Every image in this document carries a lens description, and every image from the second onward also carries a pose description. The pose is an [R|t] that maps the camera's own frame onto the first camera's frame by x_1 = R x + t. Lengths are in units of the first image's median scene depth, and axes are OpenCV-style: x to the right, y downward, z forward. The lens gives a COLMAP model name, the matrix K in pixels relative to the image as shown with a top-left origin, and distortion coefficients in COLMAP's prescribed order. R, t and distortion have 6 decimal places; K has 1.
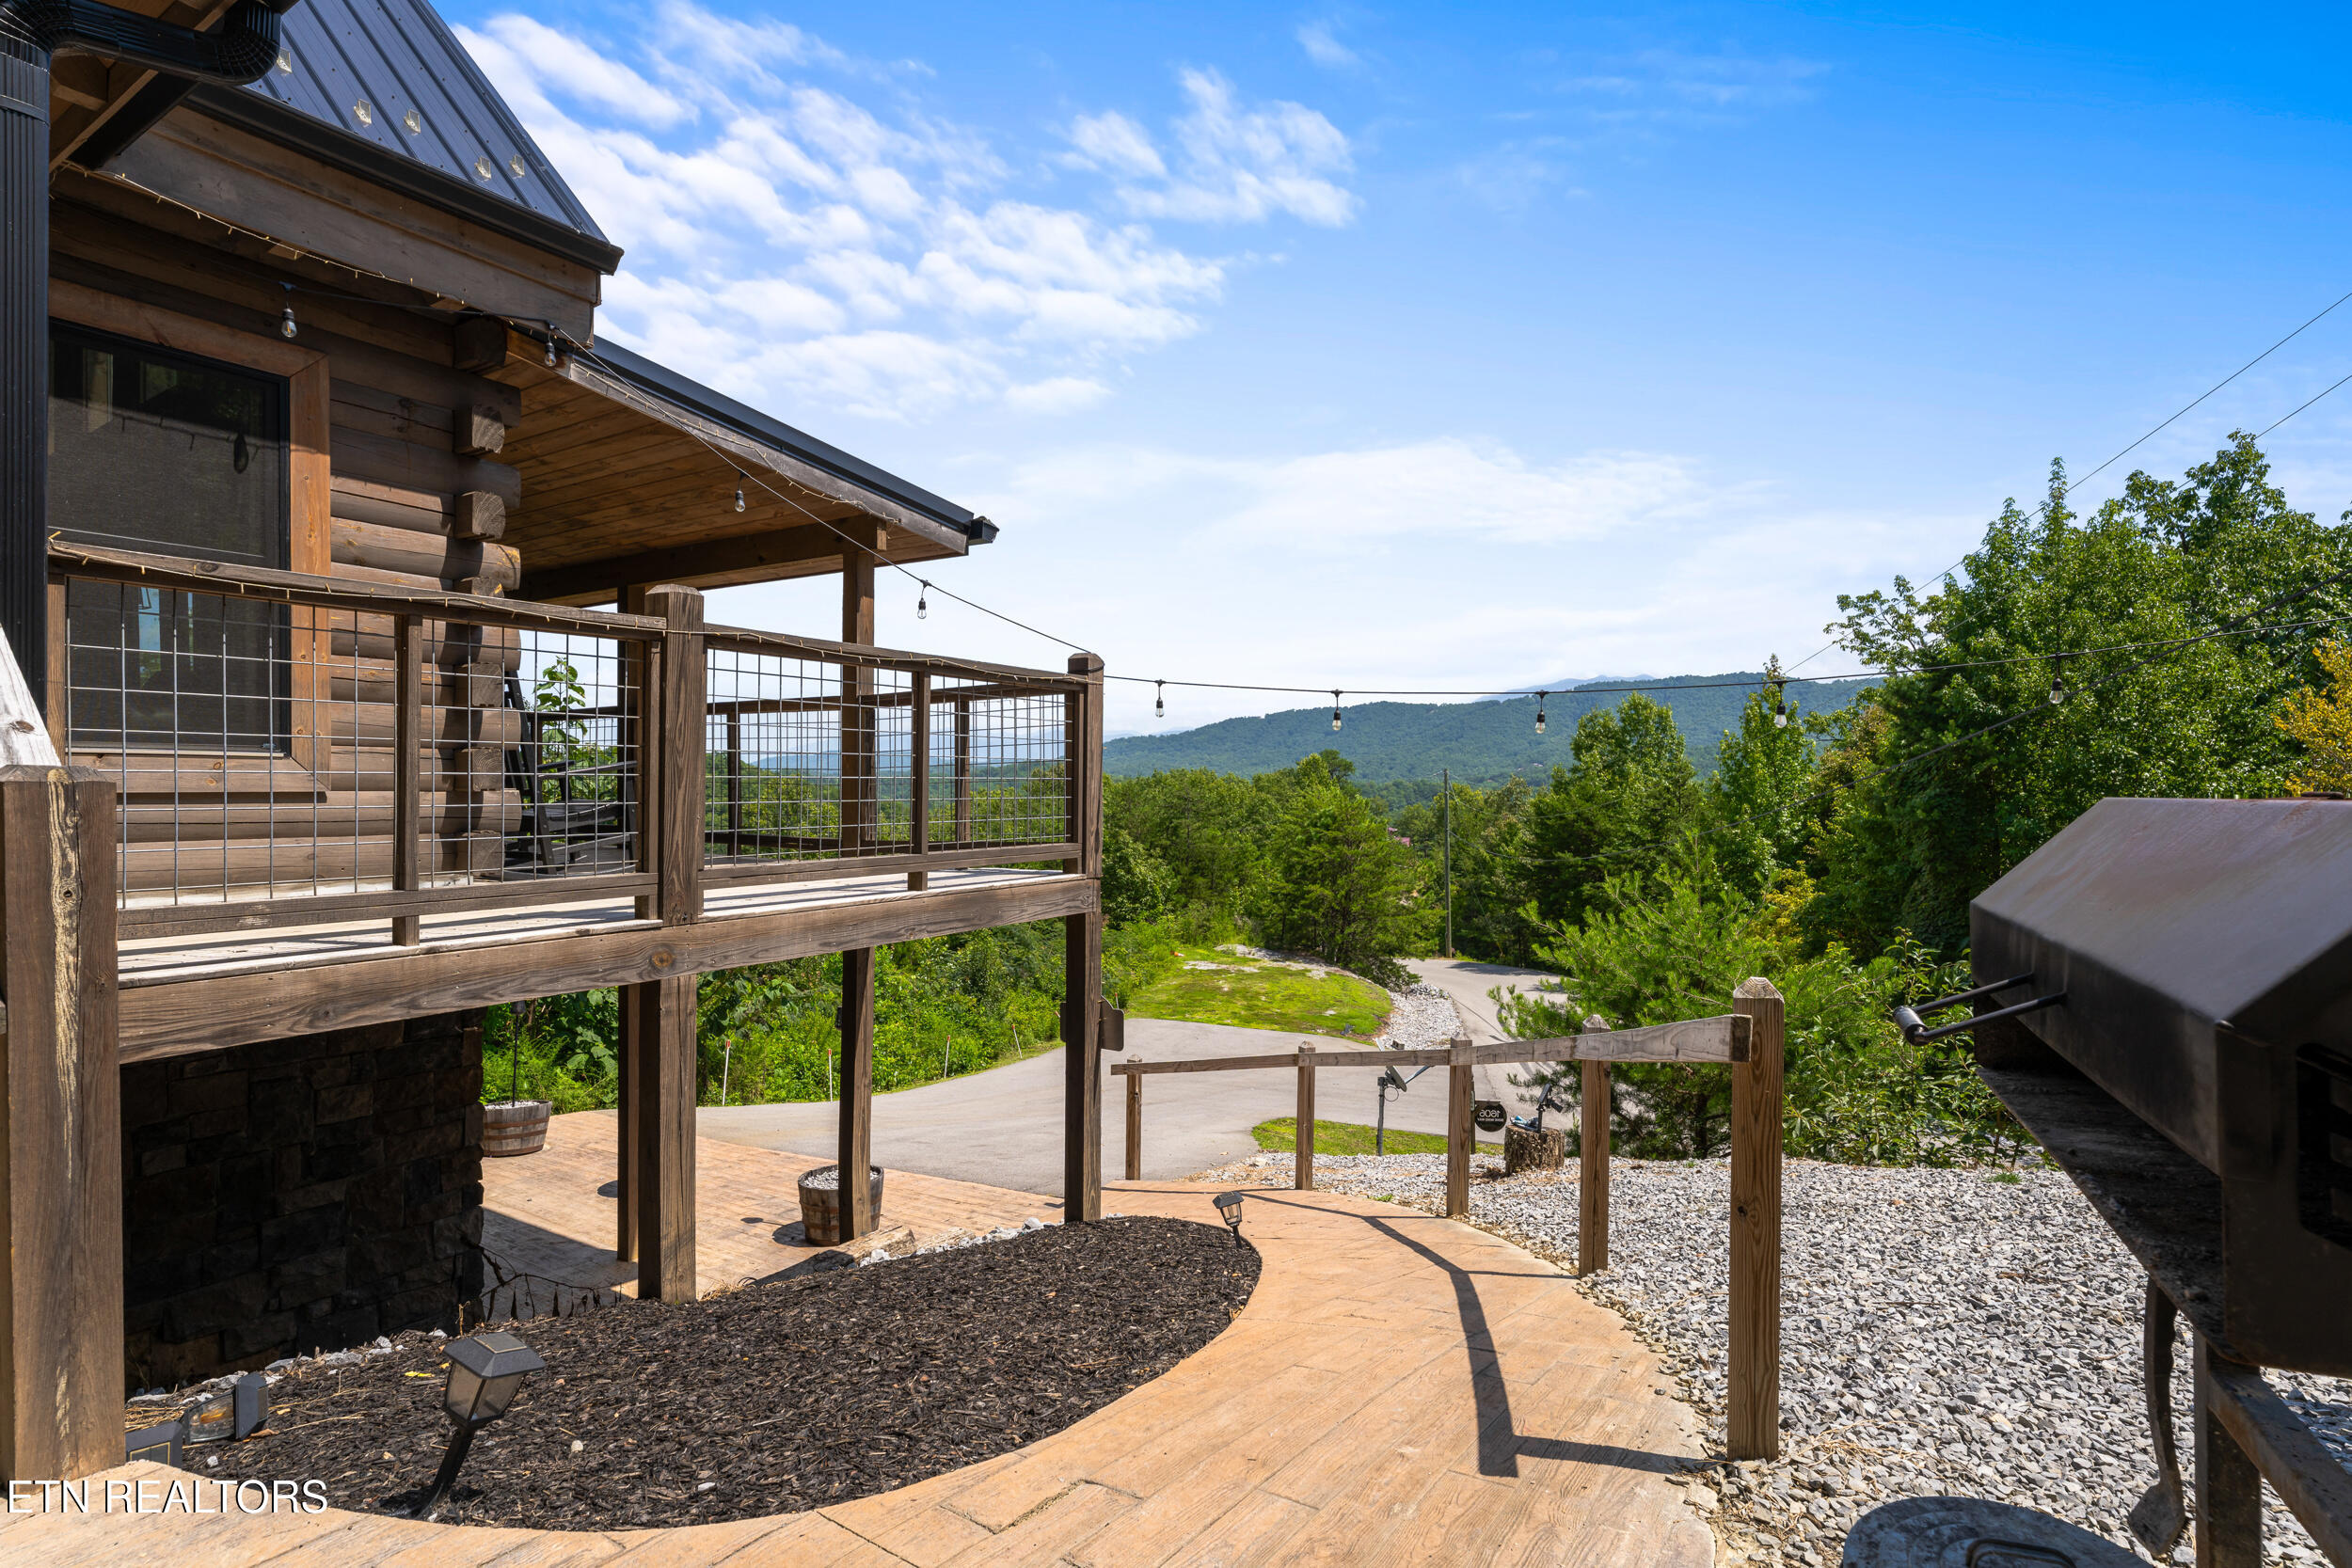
lens RADIAL K [[1133.8, 0, 1164.6], [0, 1133.8, 797.8], [0, 0, 1]] dist [-0.001788, 0.000129]
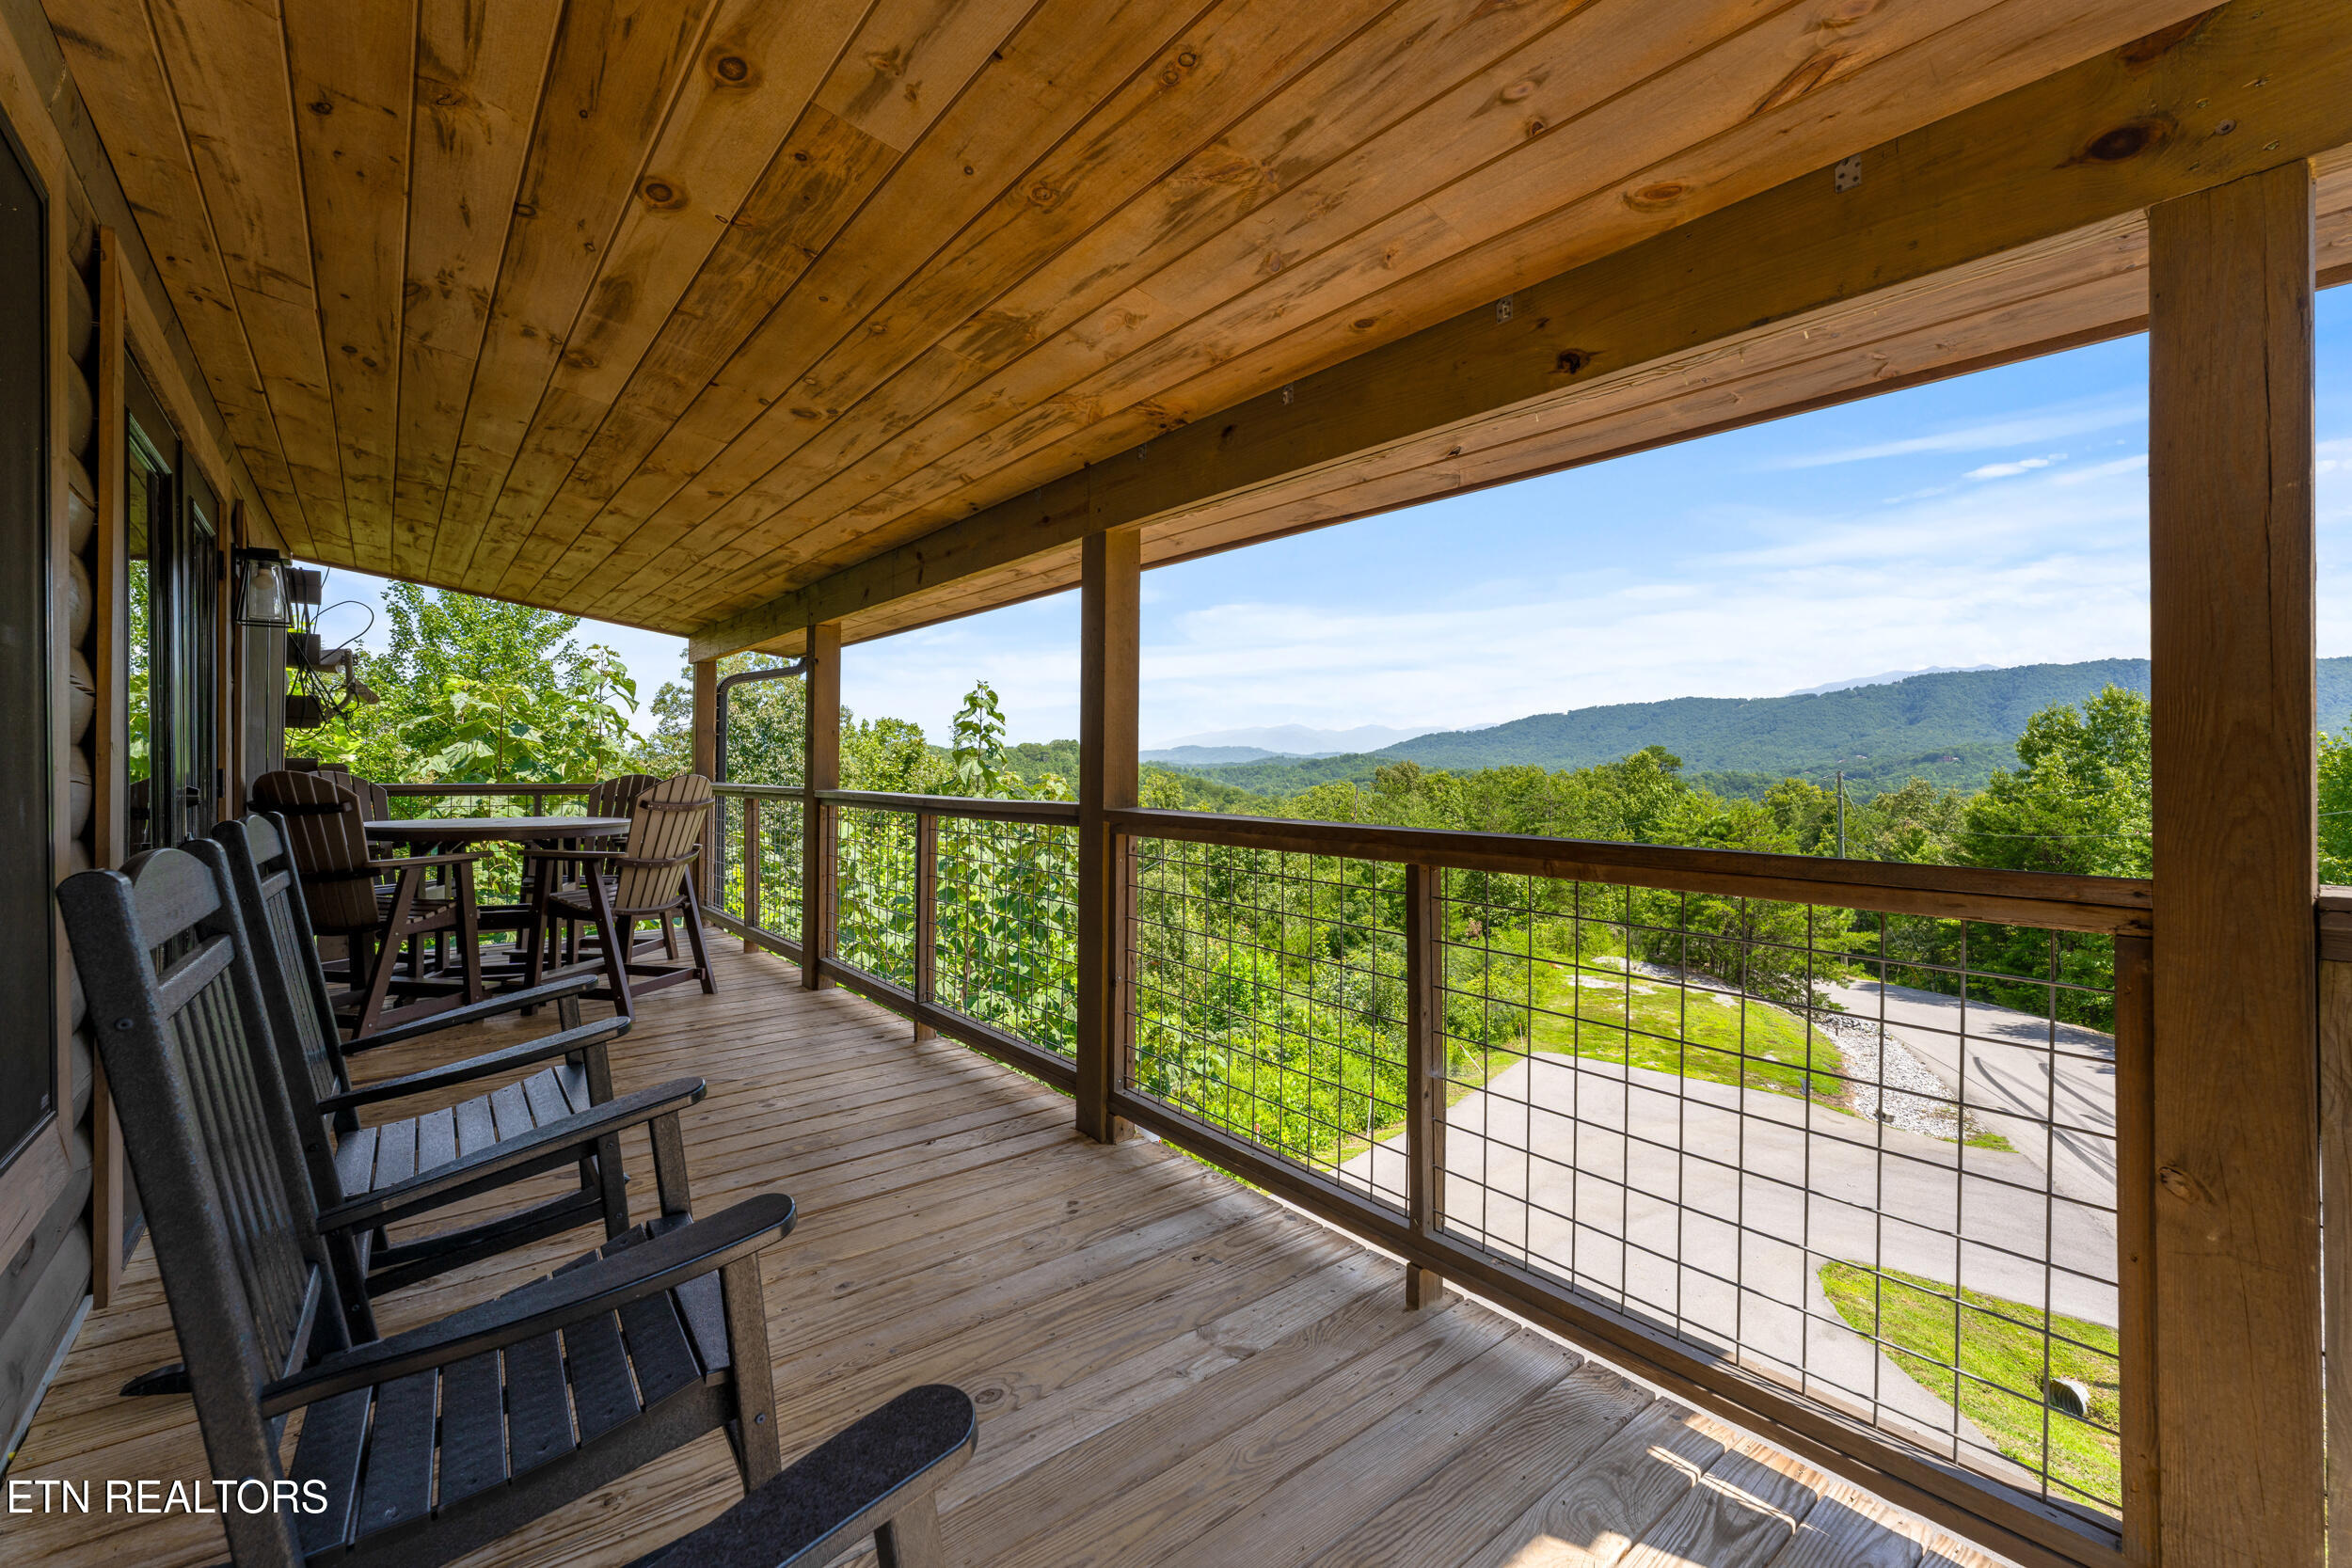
lens RADIAL K [[969.1, 0, 1183.6], [0, 969.1, 762.0], [0, 0, 1]] dist [-0.000591, -0.000229]
pose [[0.958724, -0.001205, -0.284335, -0.053866], [-0.005729, 0.999706, -0.023554, -0.014327], [0.284280, 0.024211, 0.958436, 0.103887]]
